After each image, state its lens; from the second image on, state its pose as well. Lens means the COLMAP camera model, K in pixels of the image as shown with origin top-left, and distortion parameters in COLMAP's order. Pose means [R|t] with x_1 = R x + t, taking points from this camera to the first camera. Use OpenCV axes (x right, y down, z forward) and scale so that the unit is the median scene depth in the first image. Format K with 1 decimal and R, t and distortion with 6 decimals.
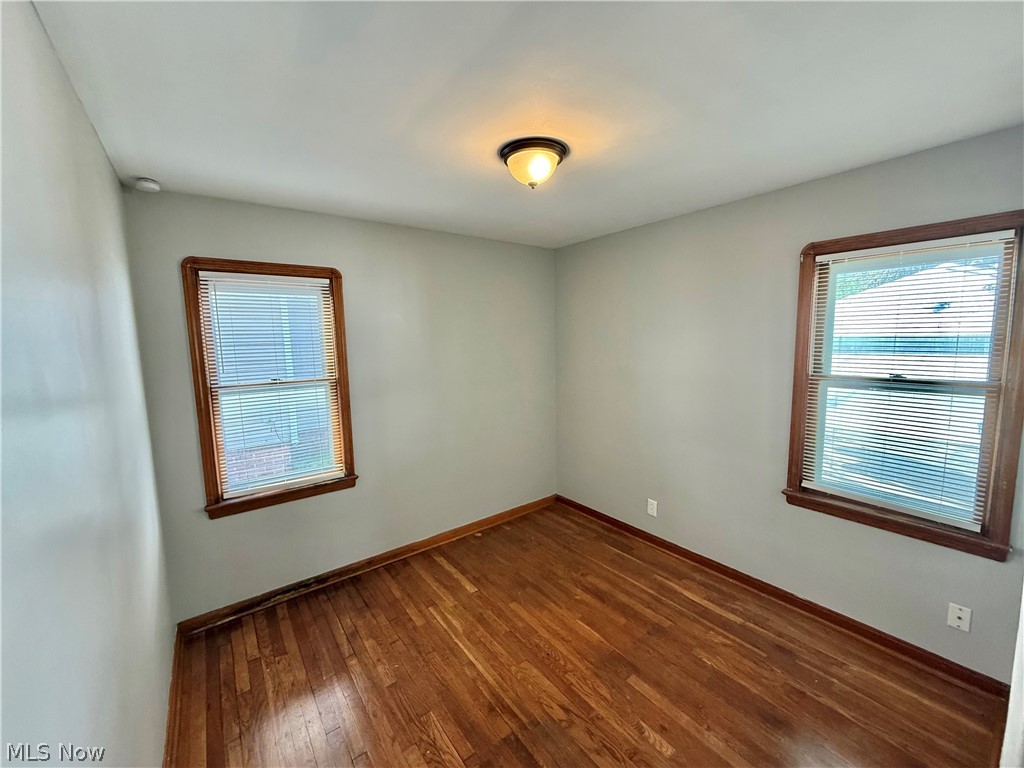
lens RADIAL K [[406.1, 0, 516.9], [0, 406.1, 382.4], [0, 0, 1]] dist [-0.002529, -0.000382]
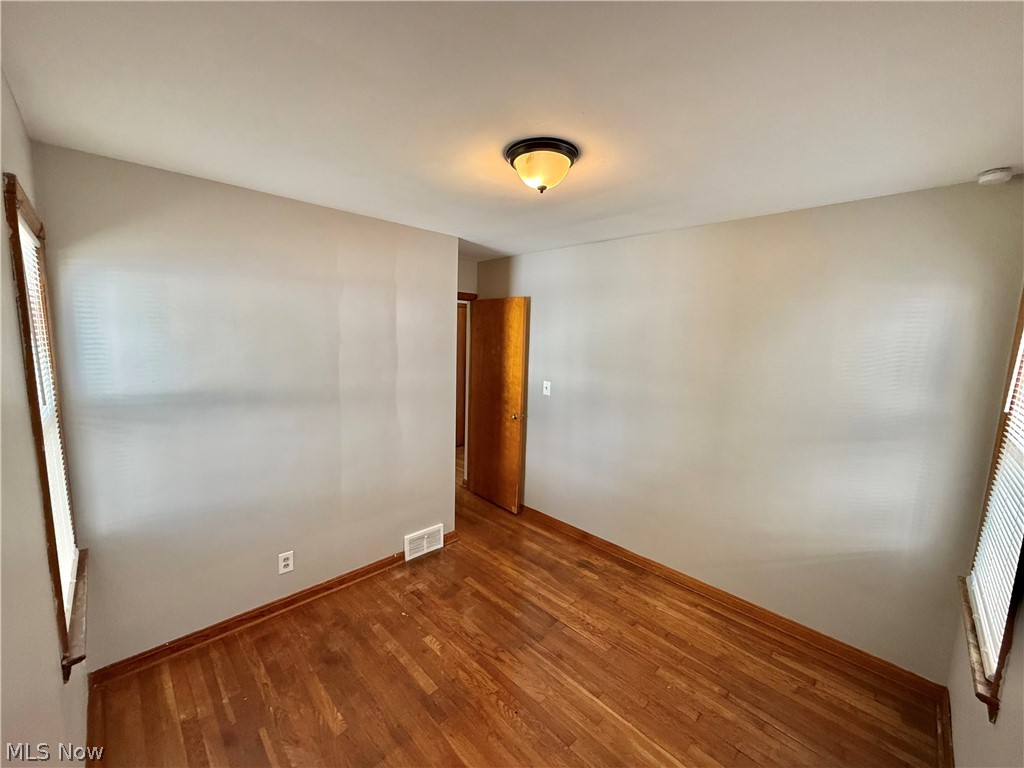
lens RADIAL K [[406.1, 0, 512.8], [0, 406.1, 386.5], [0, 0, 1]] dist [-0.002529, -0.000382]
pose [[-0.992567, 0.013035, -0.121002, 0.087967], [-0.016161, 0.971325, 0.237206, -0.109564], [0.120624, 0.237398, -0.963894, 0.812544]]
